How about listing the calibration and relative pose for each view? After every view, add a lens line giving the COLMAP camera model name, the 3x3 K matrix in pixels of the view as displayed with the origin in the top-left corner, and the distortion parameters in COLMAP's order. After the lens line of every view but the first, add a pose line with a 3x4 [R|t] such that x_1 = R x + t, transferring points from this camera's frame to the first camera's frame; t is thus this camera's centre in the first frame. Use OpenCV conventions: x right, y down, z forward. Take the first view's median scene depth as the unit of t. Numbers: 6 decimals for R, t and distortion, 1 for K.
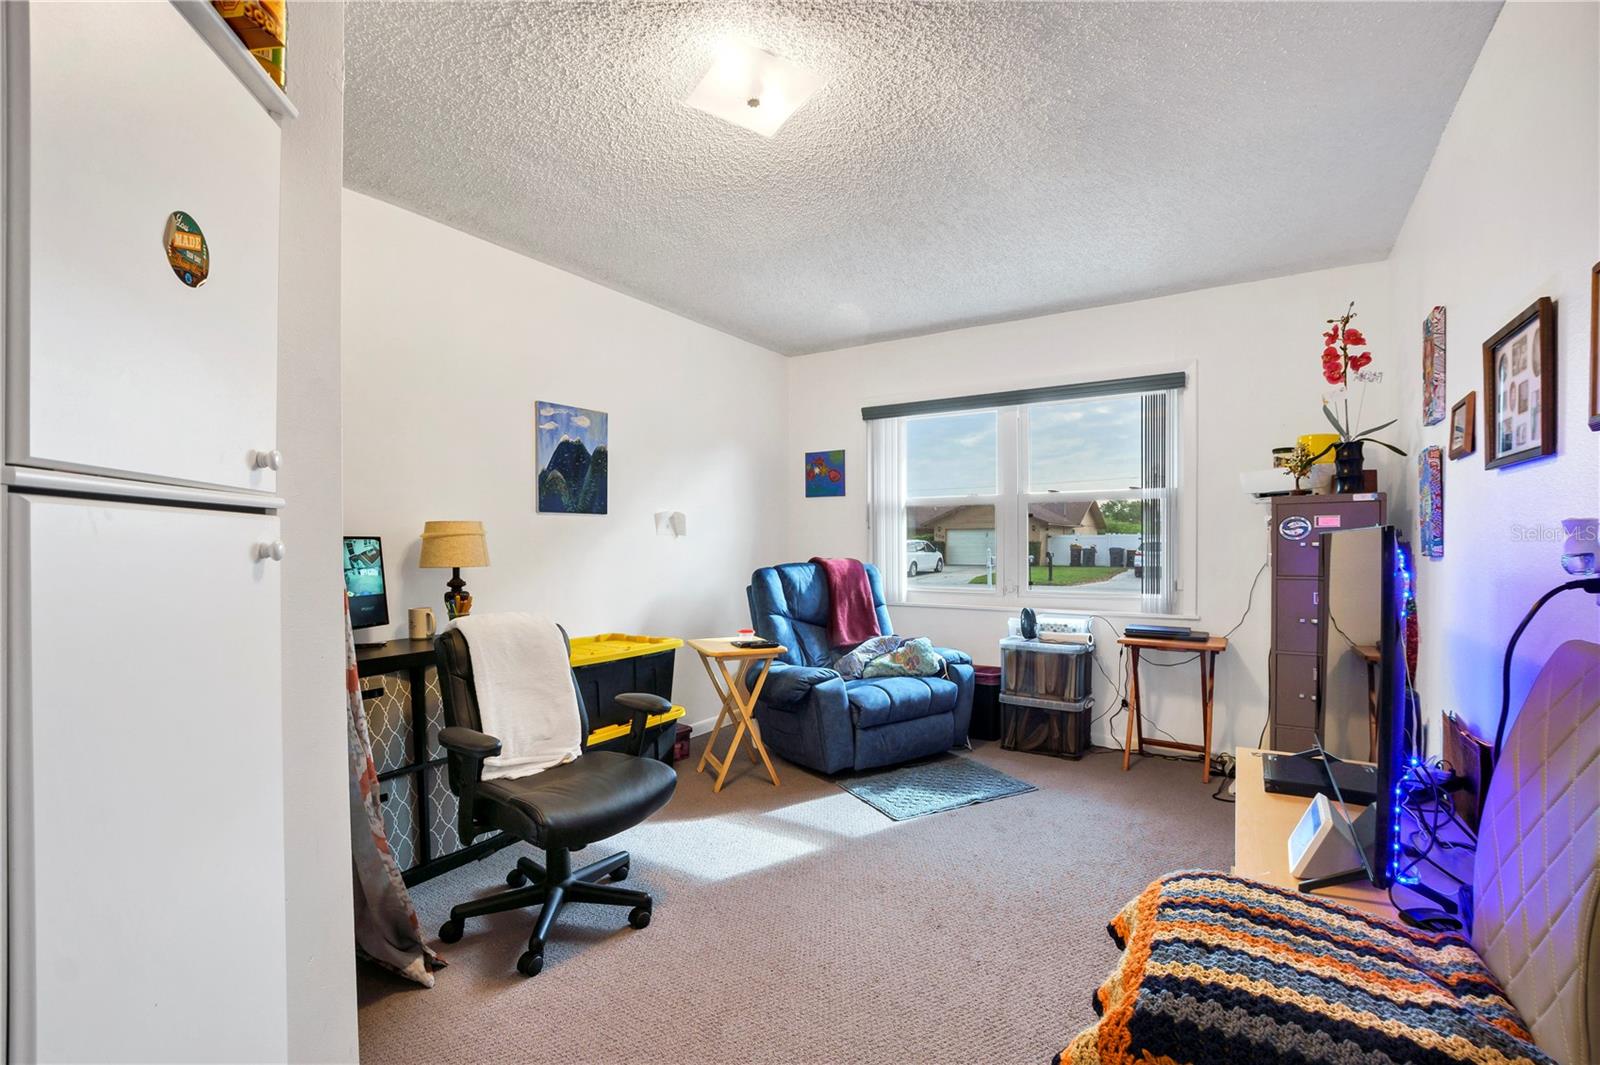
lens RADIAL K [[722.2, 0, 815.4], [0, 722.2, 548.4], [0, 0, 1]] dist [-0.036303, 0.008142]
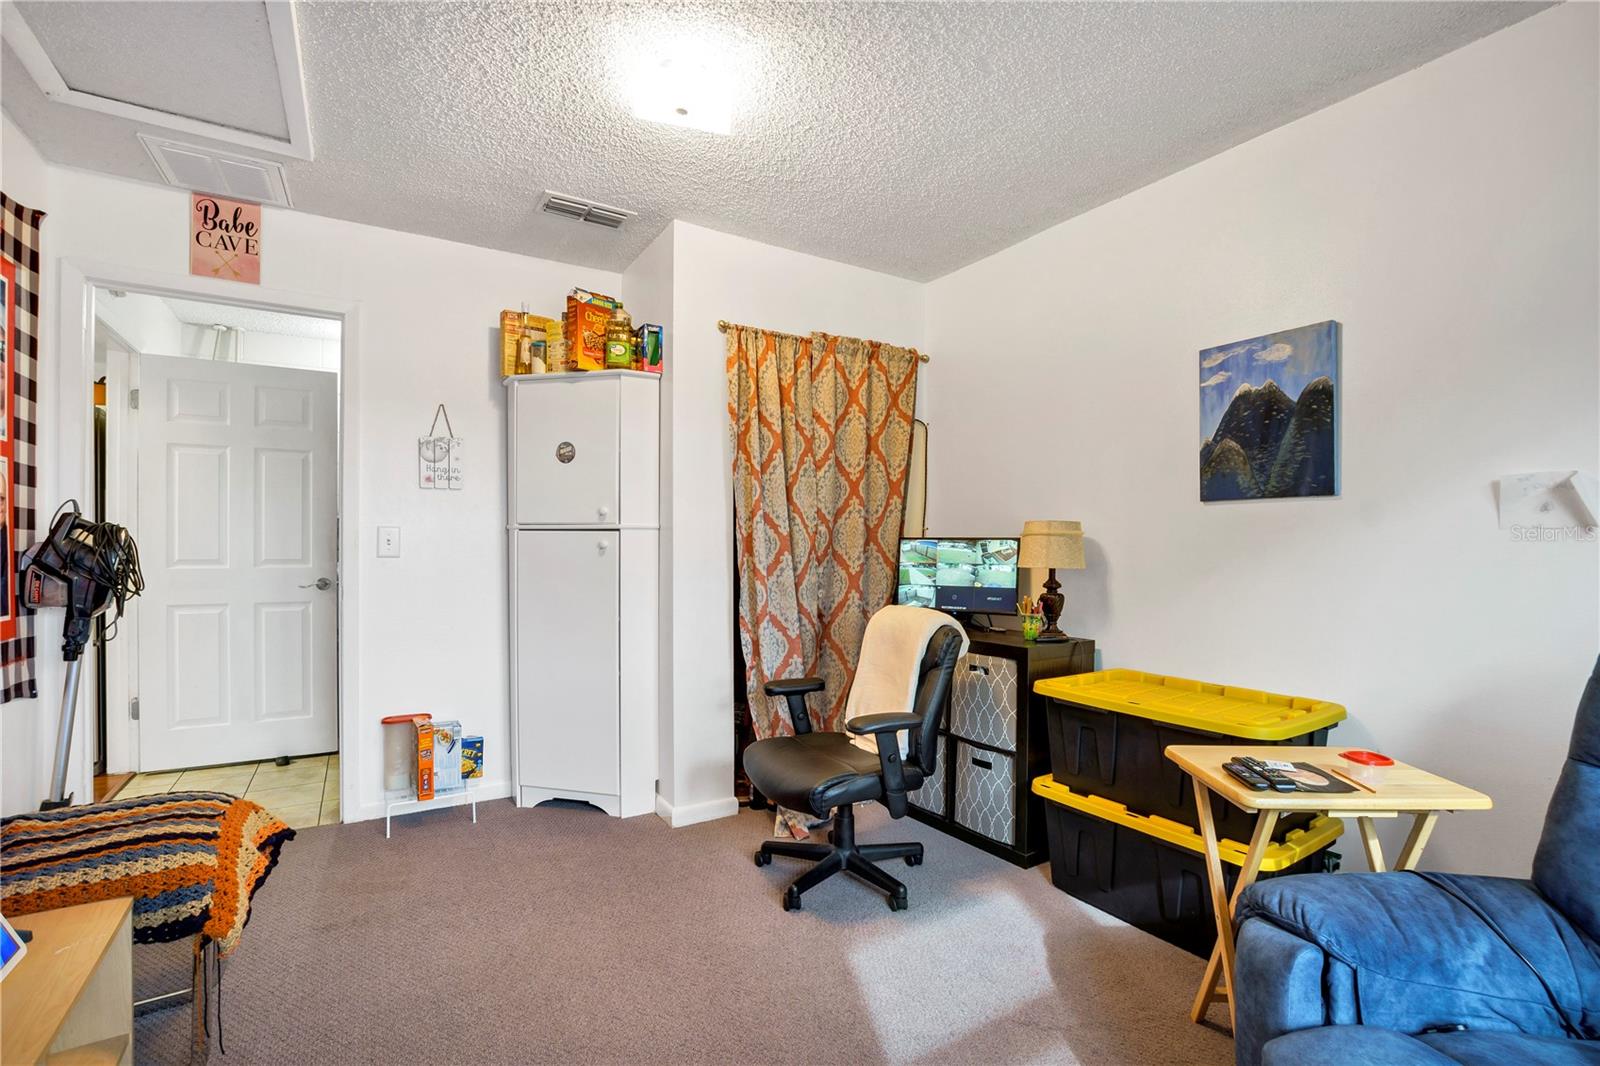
lens RADIAL K [[722.2, 0, 800.3], [0, 722.2, 543.0], [0, 0, 1]] dist [-0.036303, 0.008142]
pose [[-0.430248, 0.008295, -0.902673, 0.440498], [-0.003162, 0.999938, 0.010697, -0.014627], [0.902705, 0.007457, -0.430195, 0.923597]]
